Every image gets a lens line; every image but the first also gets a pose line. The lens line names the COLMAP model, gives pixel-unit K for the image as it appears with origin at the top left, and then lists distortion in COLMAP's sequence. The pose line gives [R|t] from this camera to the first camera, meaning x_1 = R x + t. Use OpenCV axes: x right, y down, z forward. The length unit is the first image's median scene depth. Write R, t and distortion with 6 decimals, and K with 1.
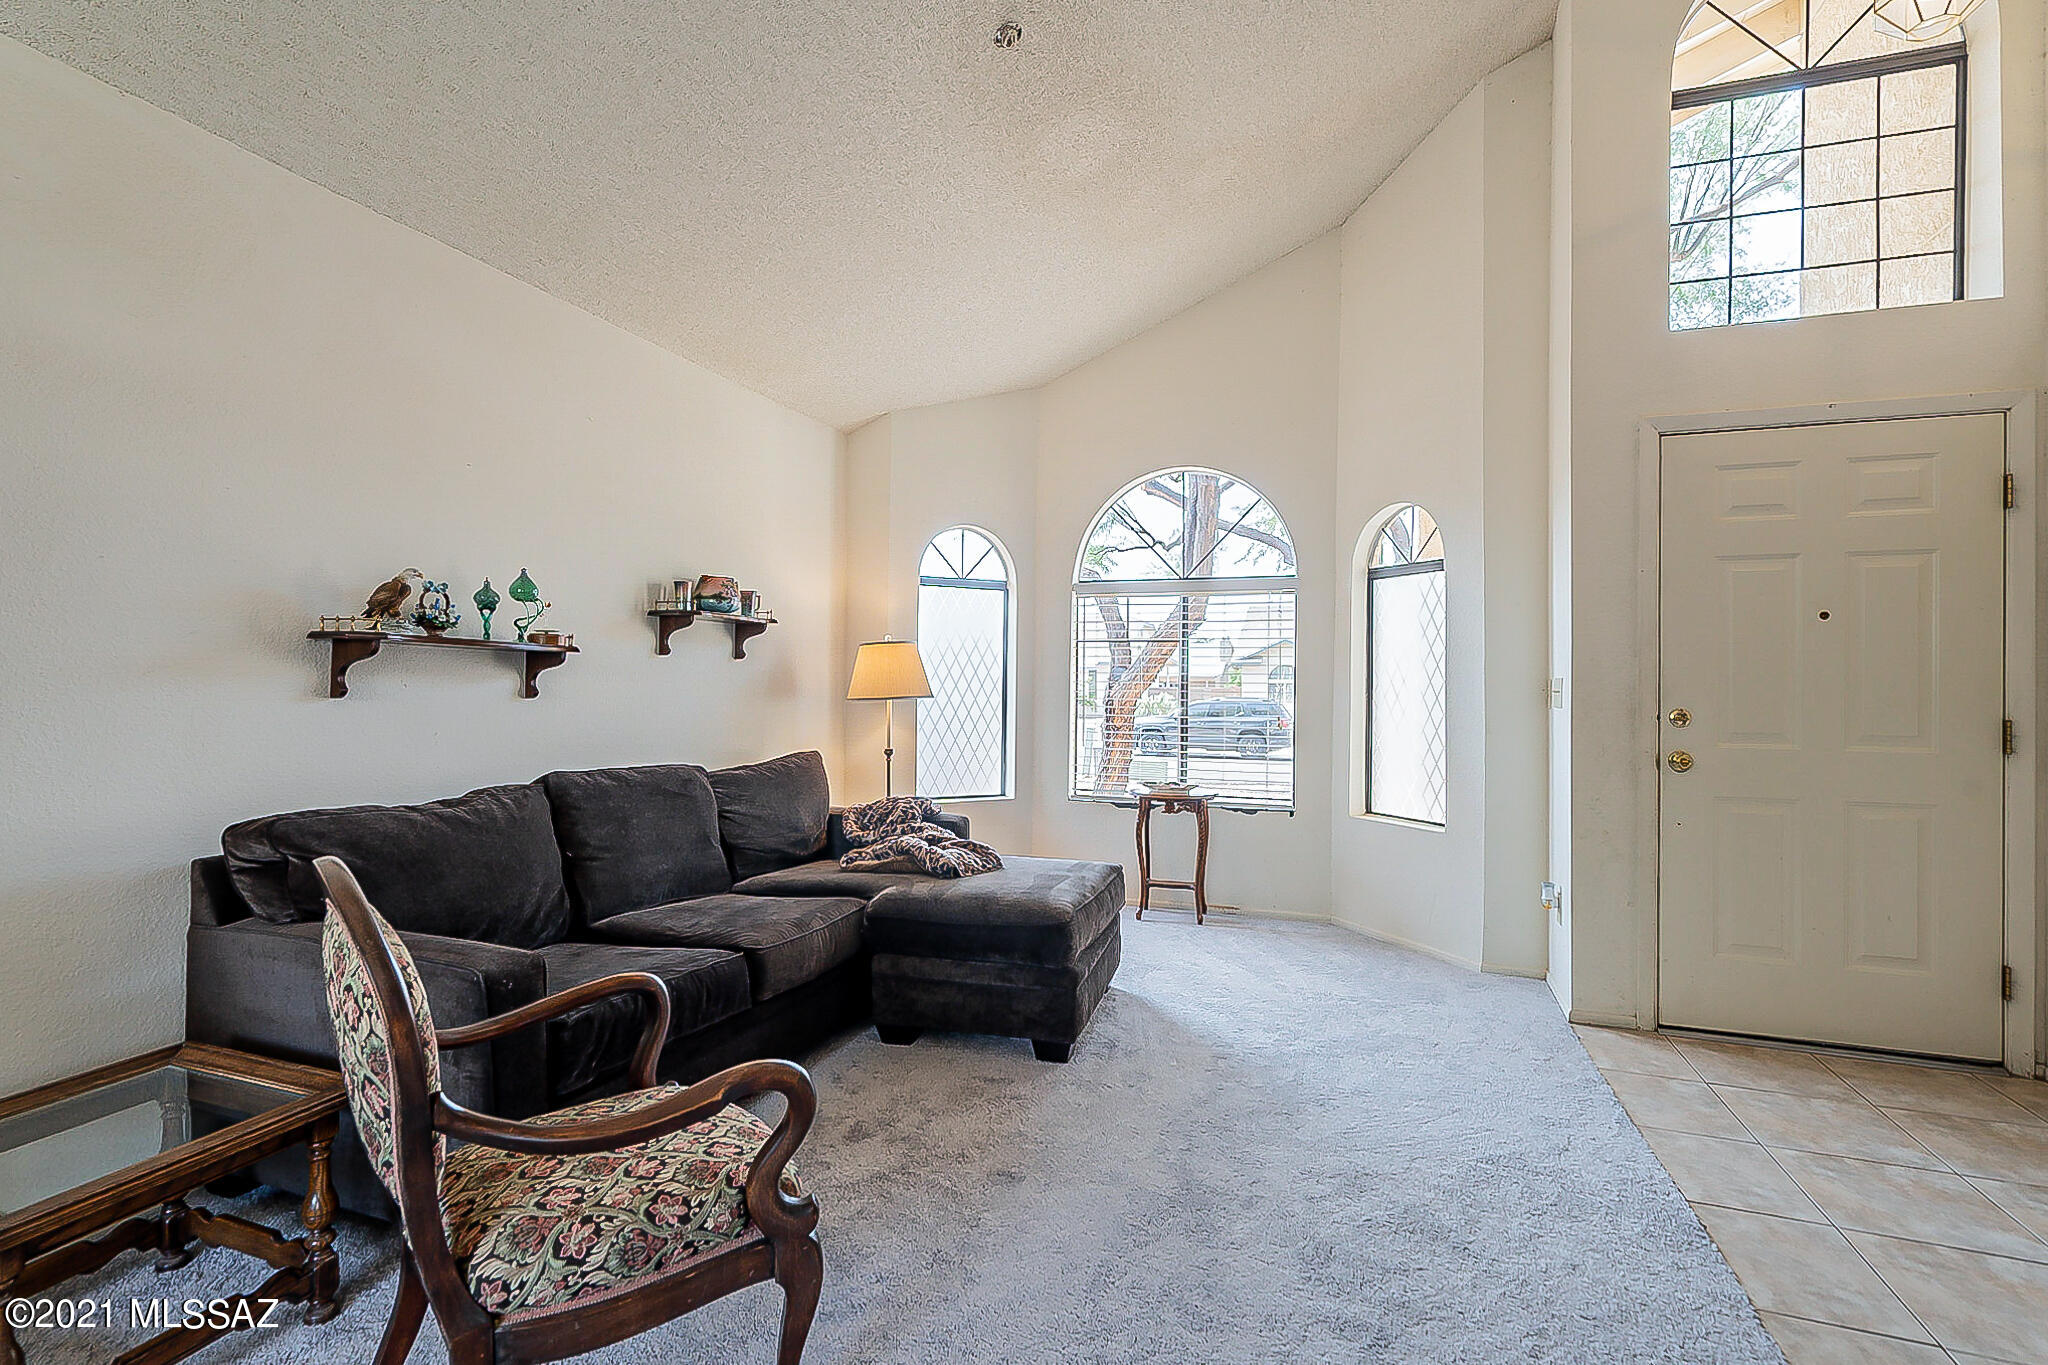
lens RADIAL K [[936.4, 0, 1025.2], [0, 936.4, 690.1], [0, 0, 1]] dist [-0.001780, 0.000470]
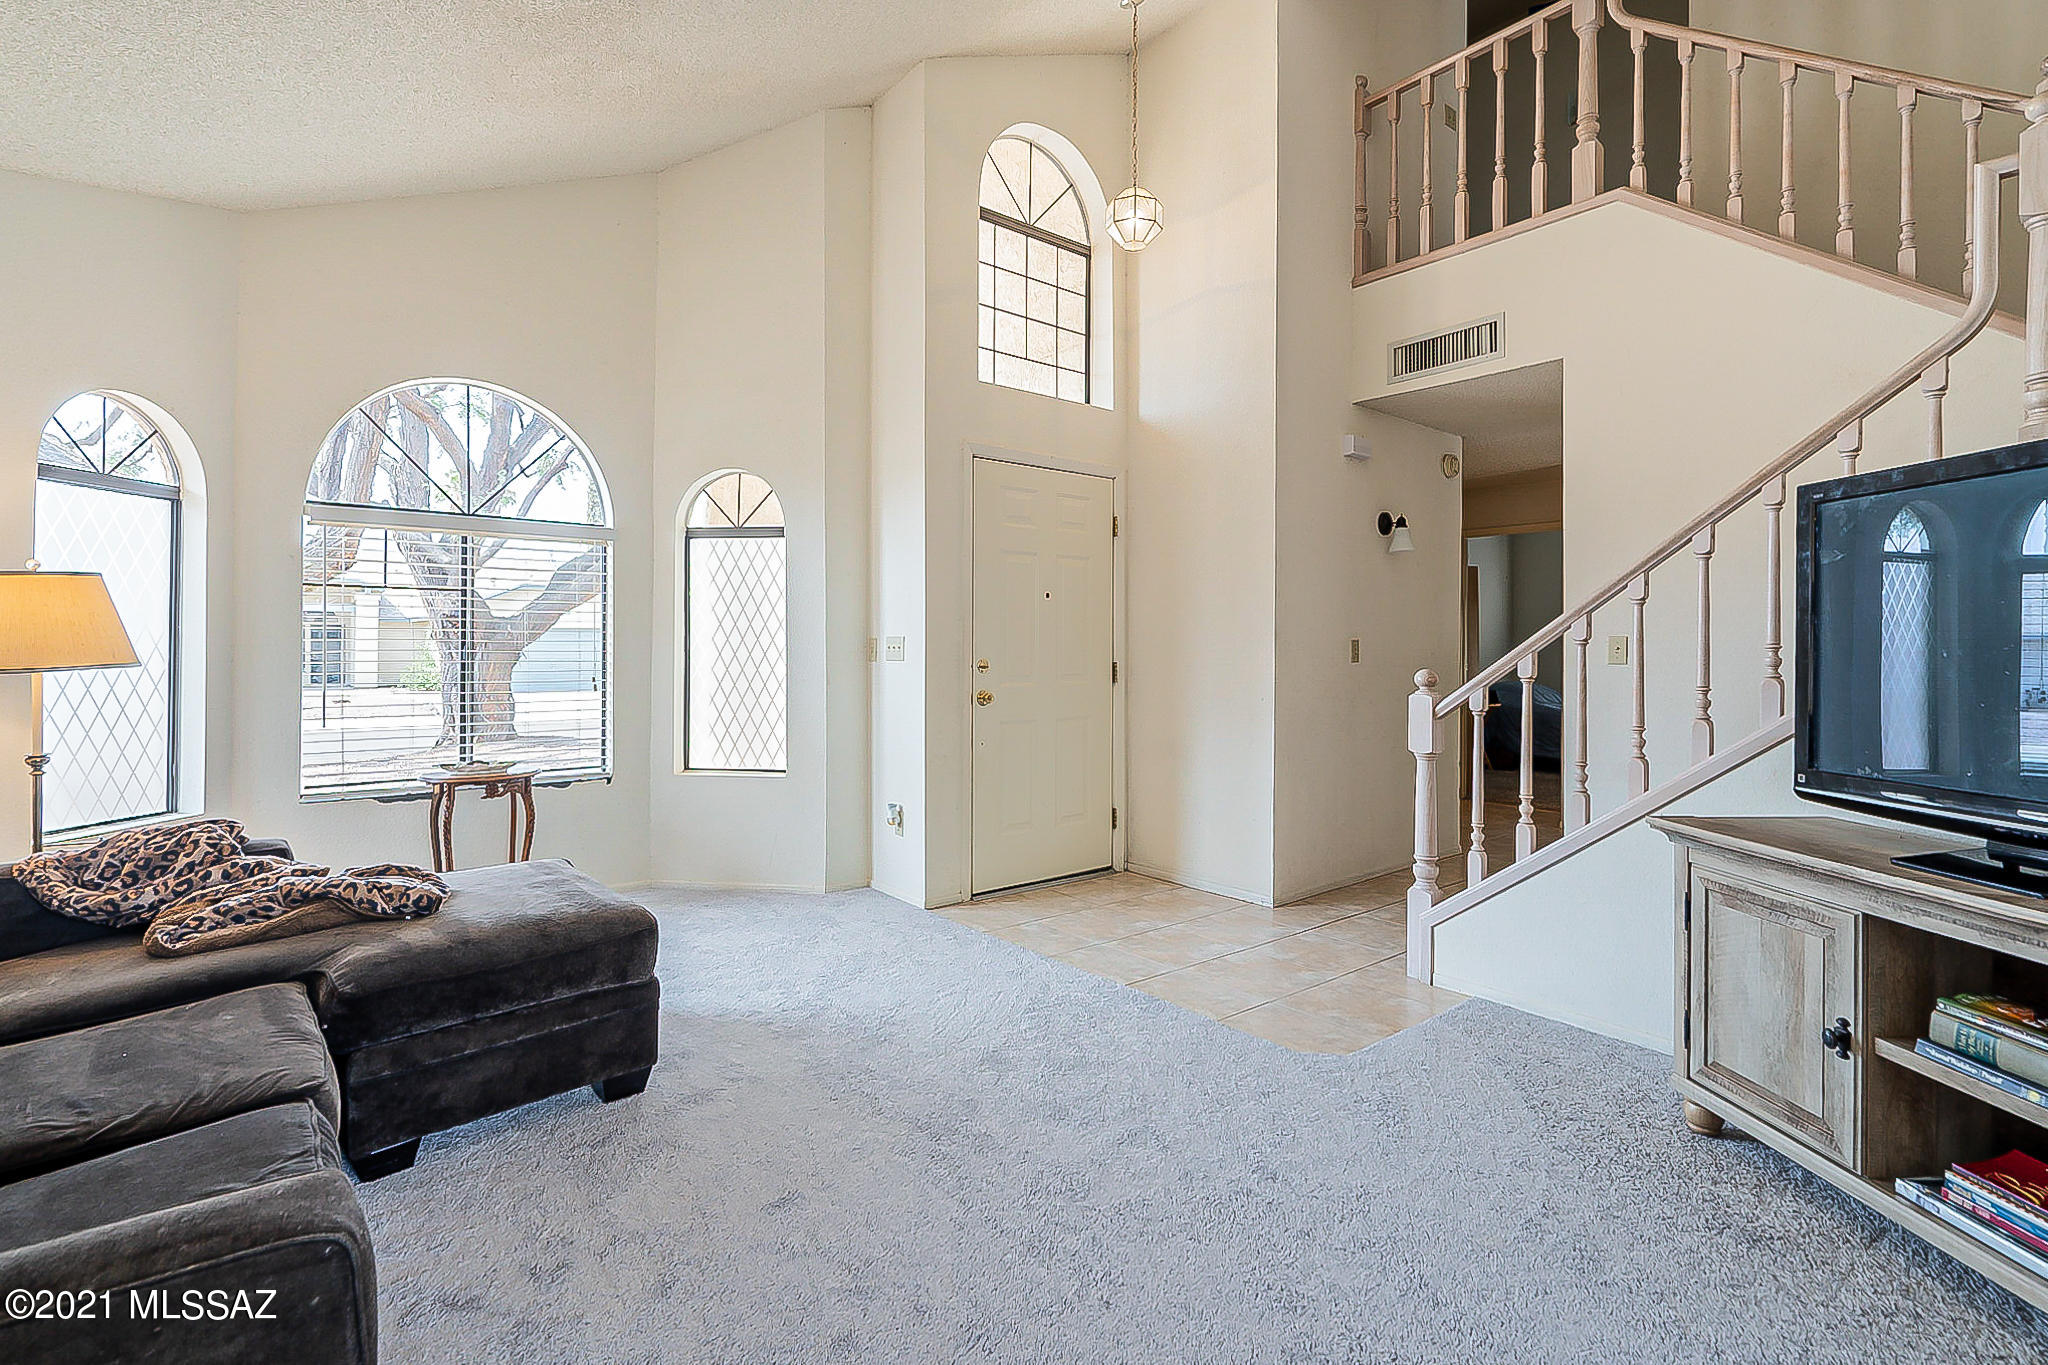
lens RADIAL K [[942.9, 0, 1022.9], [0, 942.9, 648.5], [0, 0, 1]] dist [-0.001791, 0.000002]
pose [[0.526182, -0.010229, 0.850311, -0.435733], [0.006346, 0.999947, 0.008102, -0.006892], [-0.850349, 0.001132, 0.526219, 0.224690]]
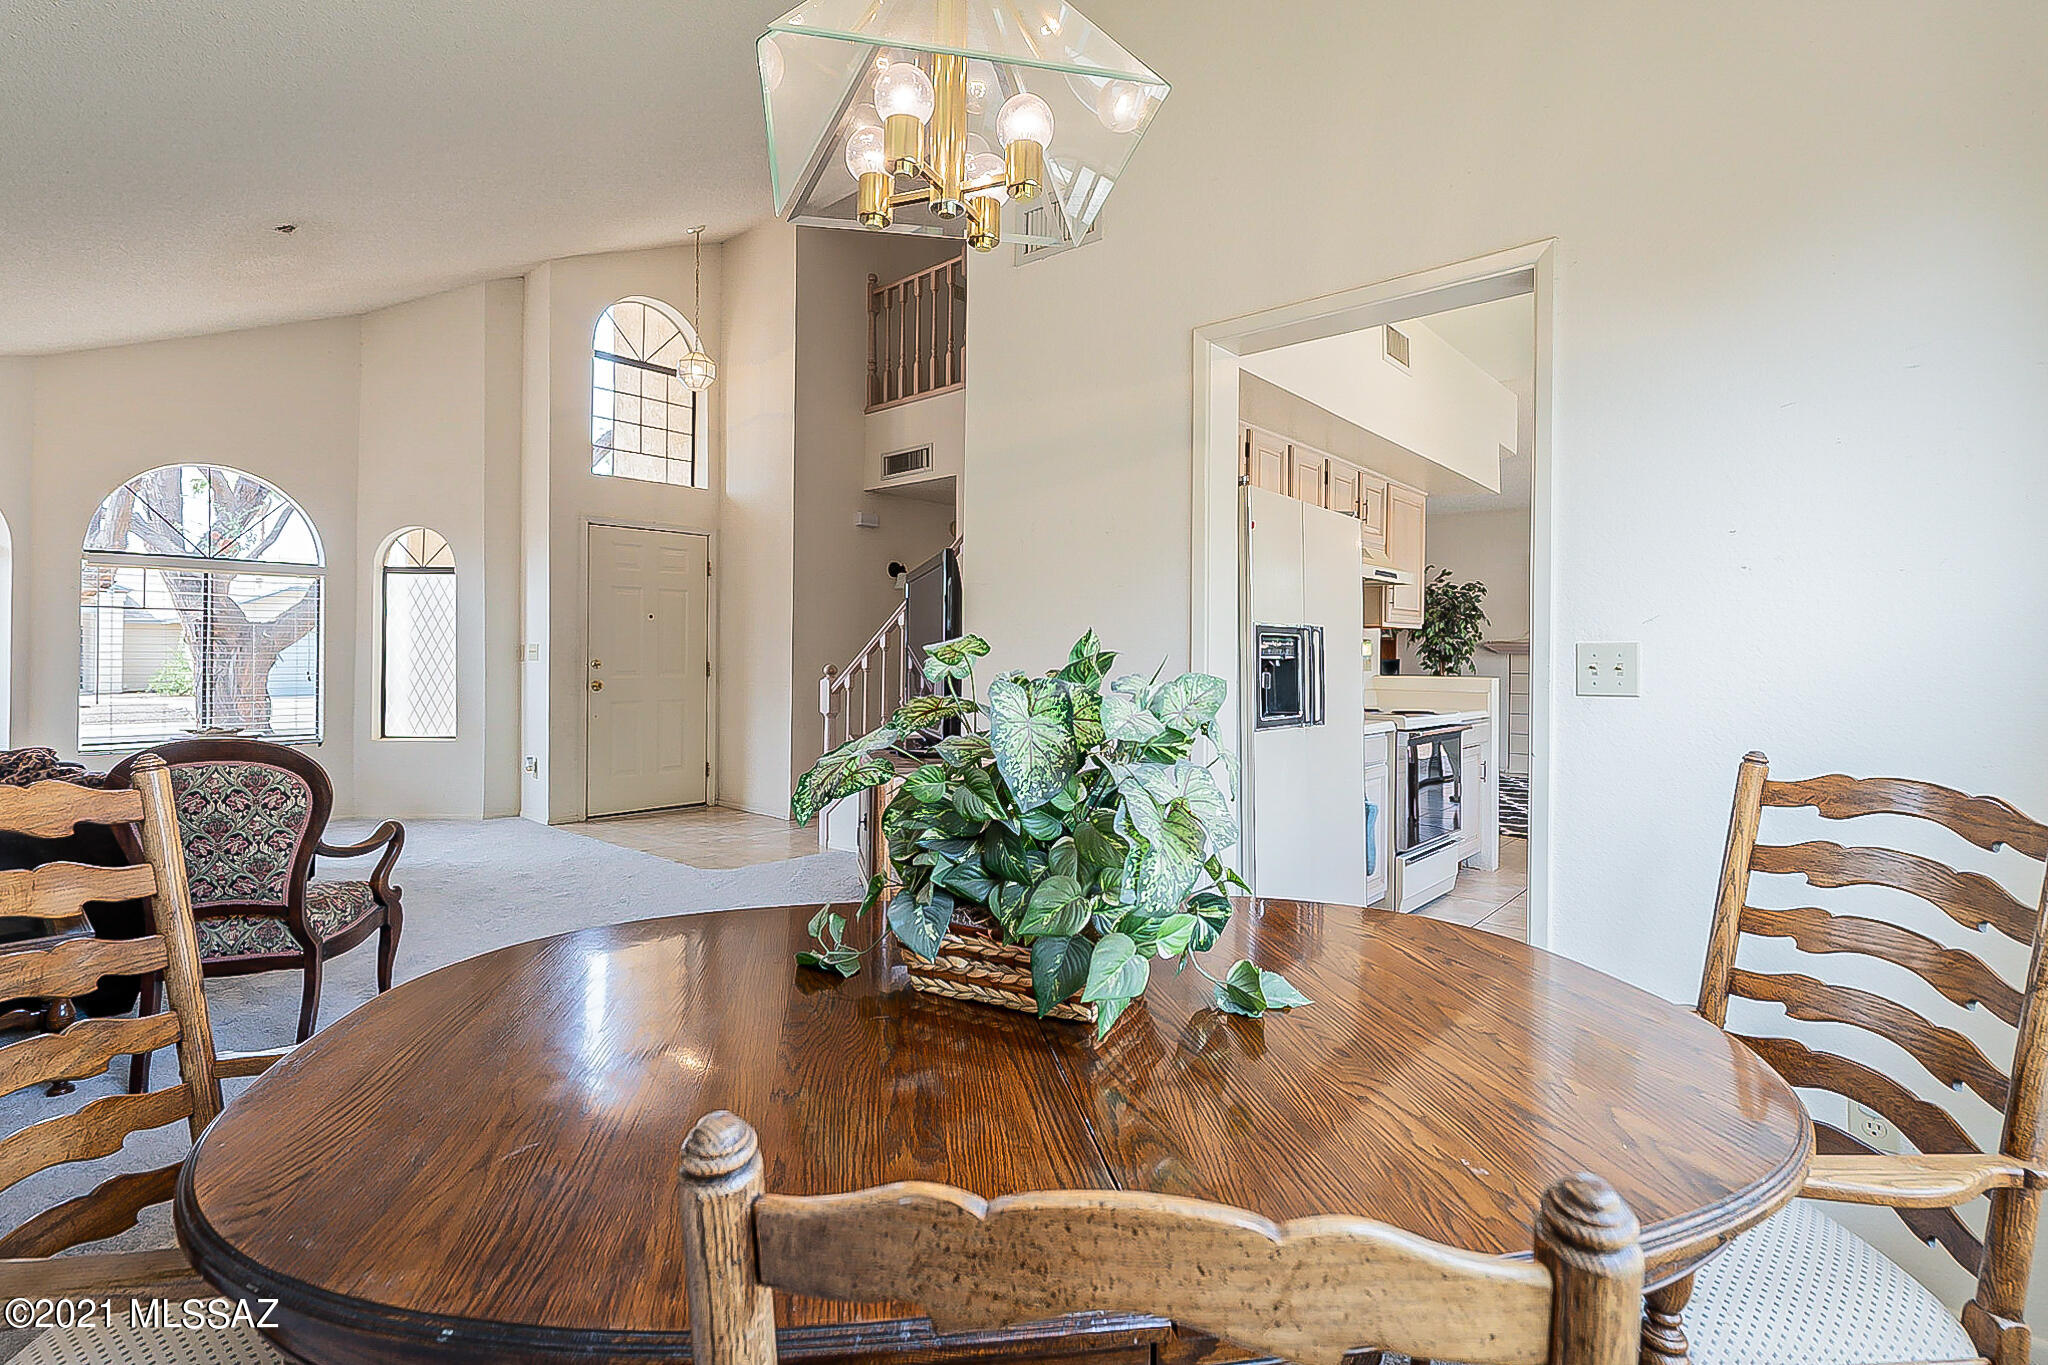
lens RADIAL K [[966.9, 0, 1030.3], [0, 966.9, 659.9], [0, 0, 1]] dist [-0.001025, 0.000155]
pose [[0.388832, -0.013215, 0.921214, -0.862954], [0.002494, 0.999909, 0.013291, -0.005160], [-0.921305, -0.002870, 0.388829, -0.681506]]
